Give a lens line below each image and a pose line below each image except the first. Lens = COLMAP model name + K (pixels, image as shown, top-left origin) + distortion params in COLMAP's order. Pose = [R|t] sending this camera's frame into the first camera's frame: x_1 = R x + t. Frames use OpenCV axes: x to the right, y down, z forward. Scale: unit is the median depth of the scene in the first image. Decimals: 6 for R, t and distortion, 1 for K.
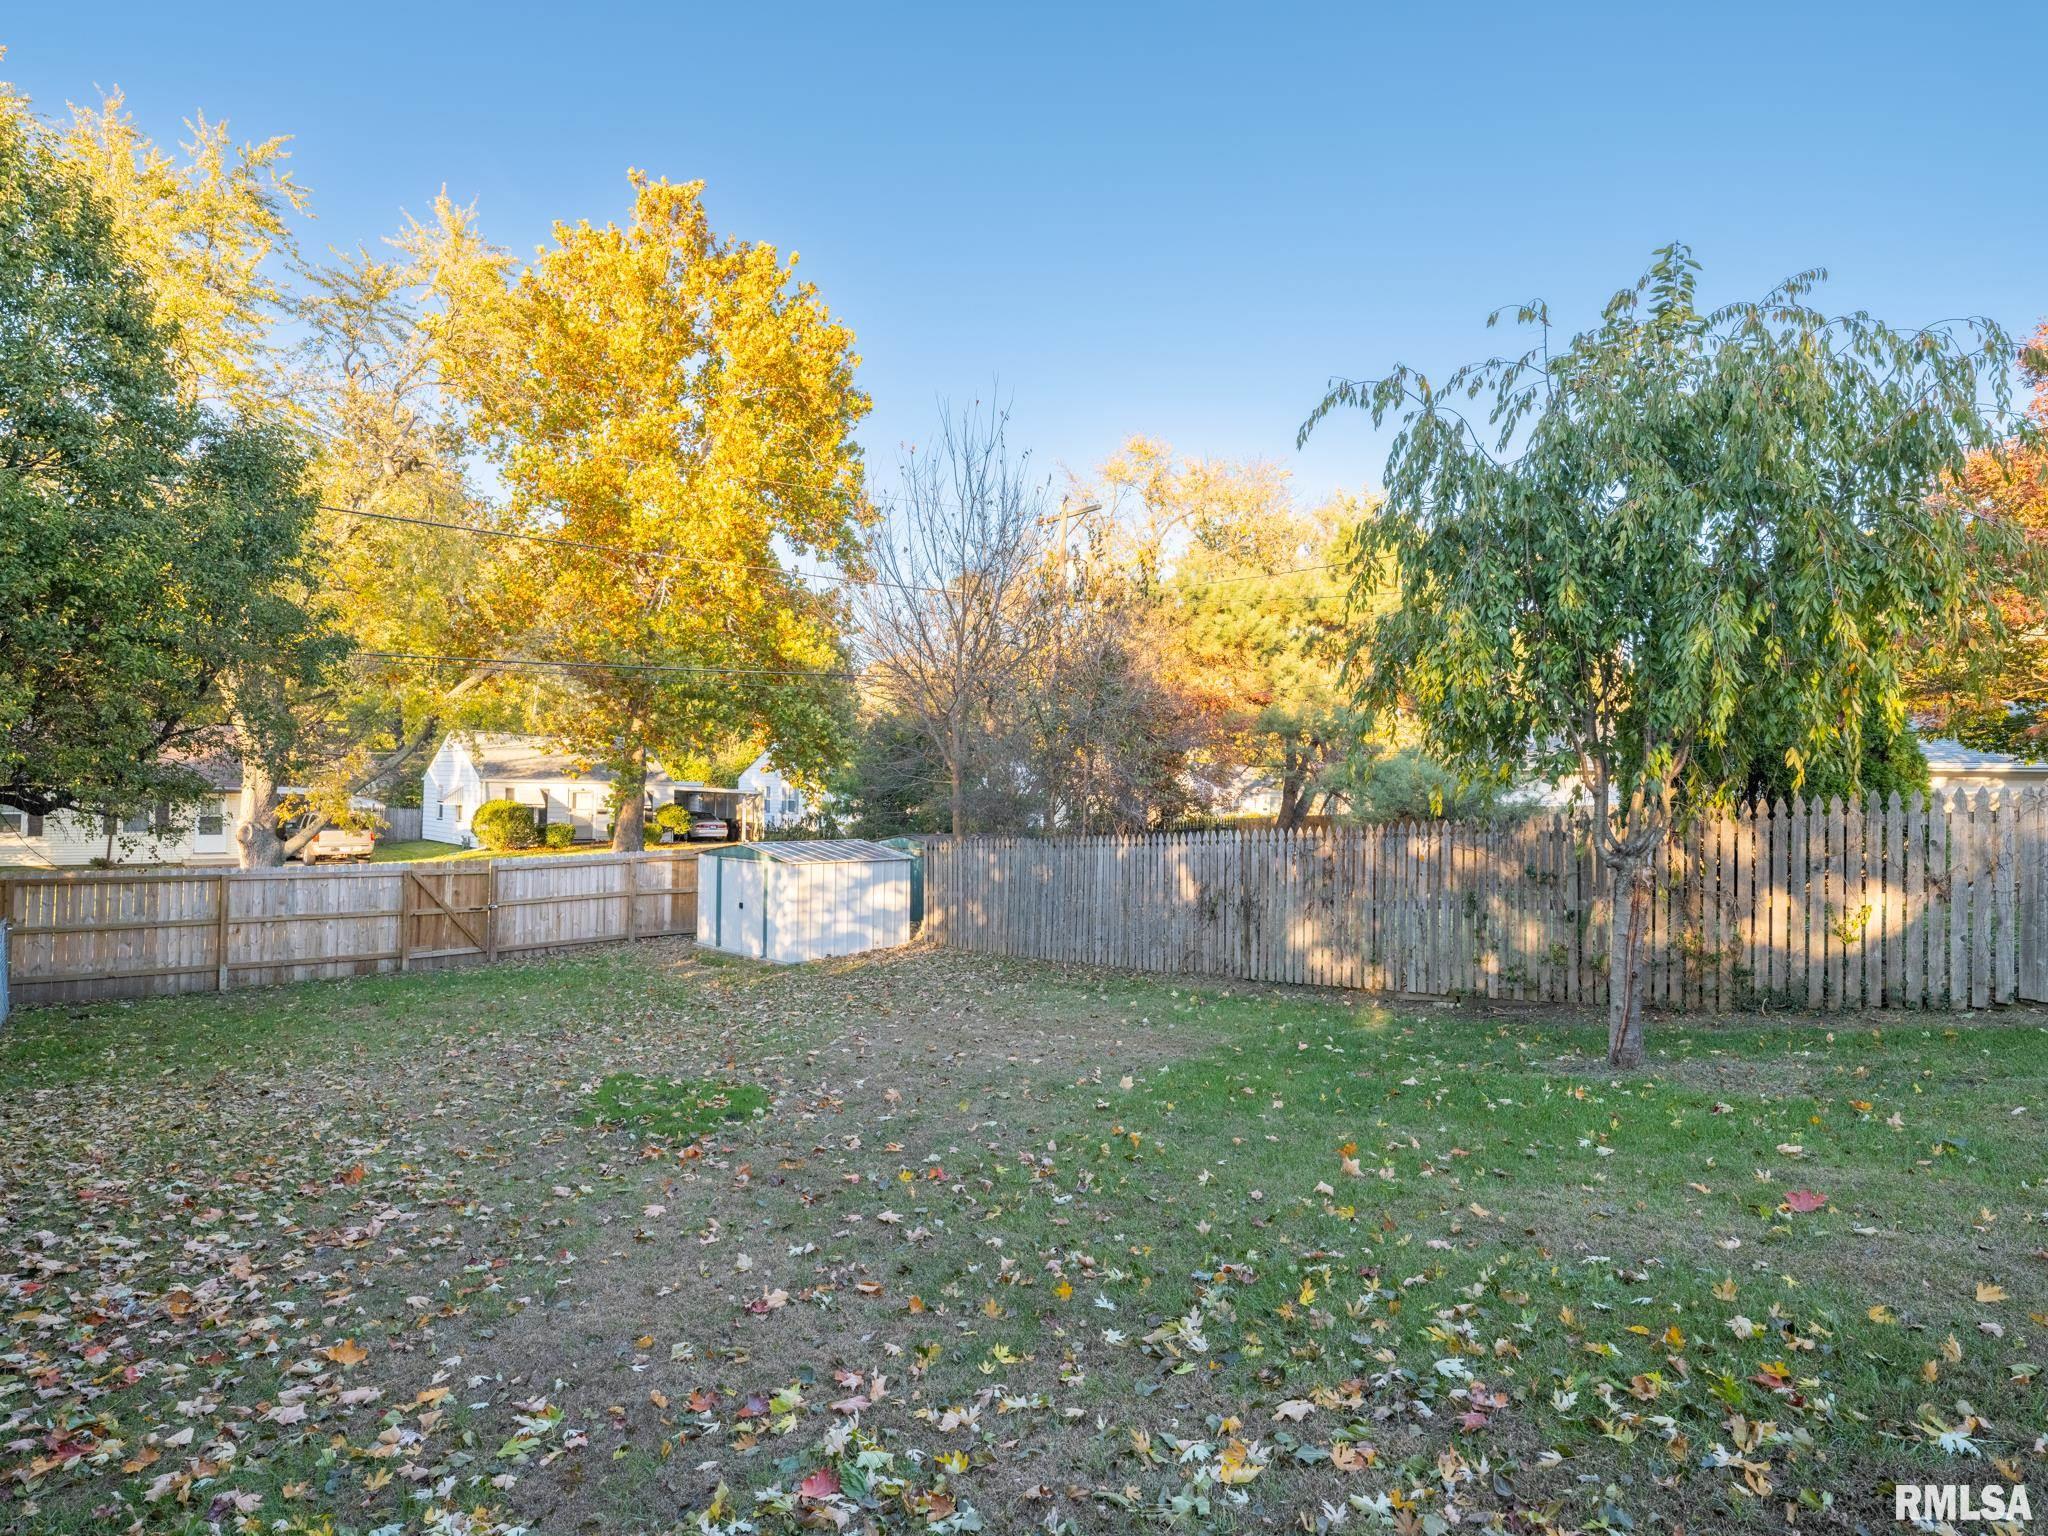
lens RADIAL K [[1105.0, 0, 1022.5], [0, 1105.0, 785.3], [0, 0, 1]] dist [0.009036, -0.003952]
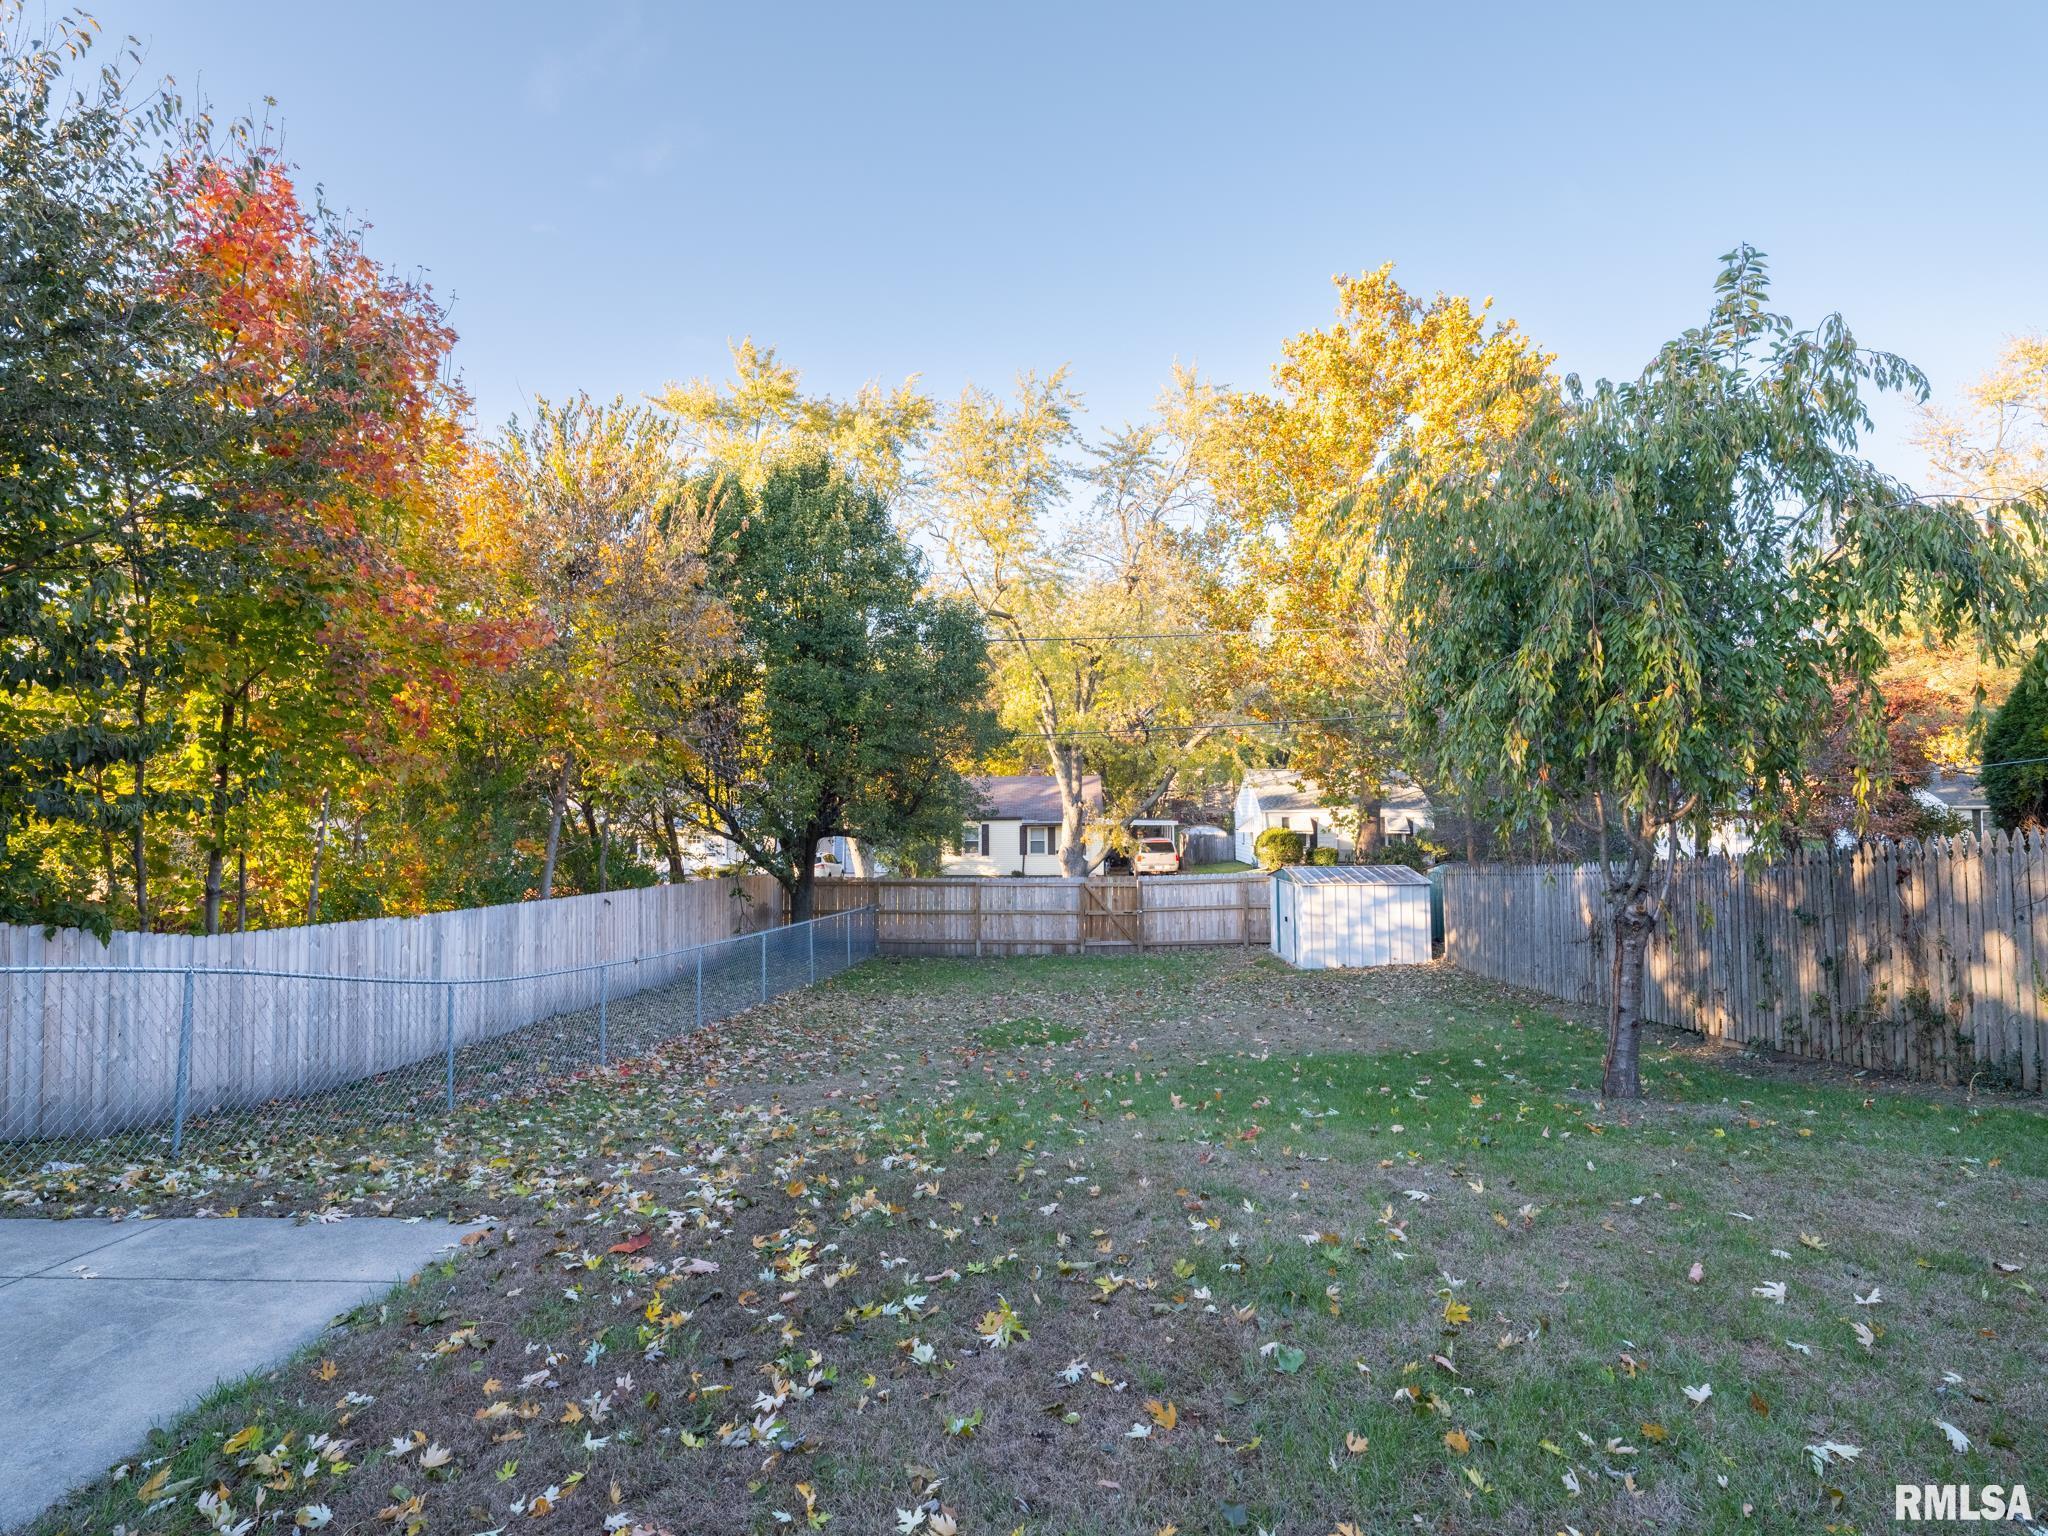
lens RADIAL K [[1105.0, 0, 1017.8], [0, 1105.0, 774.3], [0, 0, 1]] dist [0.009036, -0.003952]
pose [[0.703004, -0.044668, -0.709781, 0.369548], [0.024190, 0.998950, -0.038907, -0.008491], [0.710774, 0.010182, 0.703347, -0.051860]]
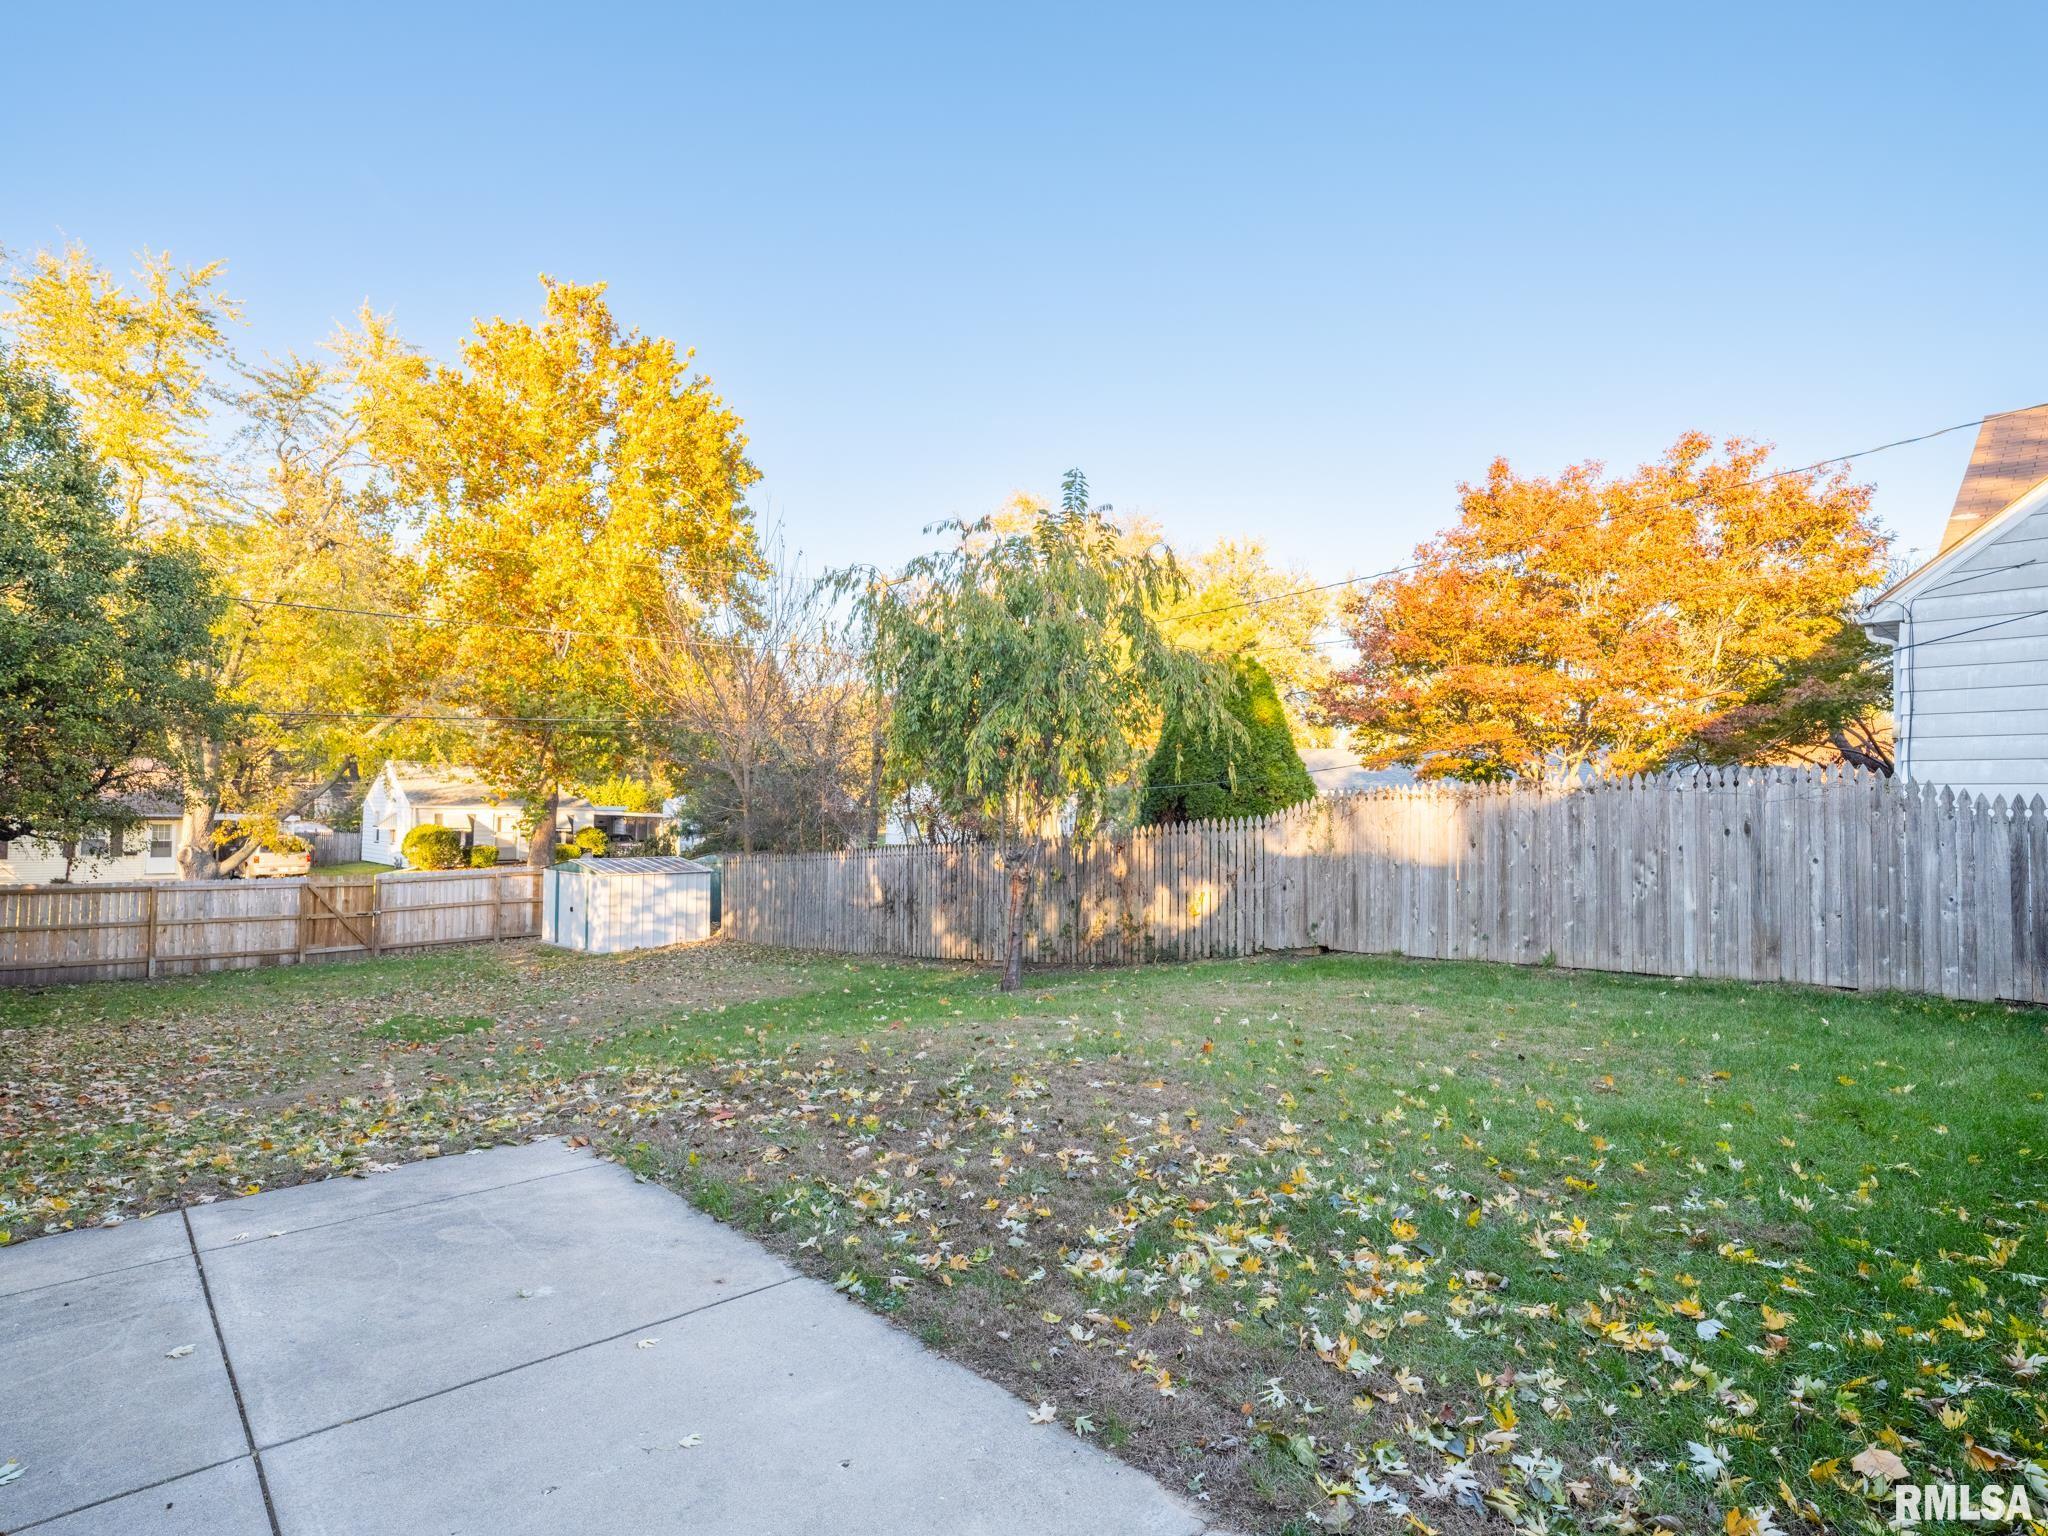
lens RADIAL K [[1105.0, 0, 1030.6], [0, 1105.0, 788.1], [0, 0, 1]] dist [0.009036, -0.003952]
pose [[0.999740, -0.003216, 0.022567, 0.222649], [0.003580, 0.999864, -0.016106, -0.007402], [-0.022512, 0.016183, 0.999616, -0.256986]]
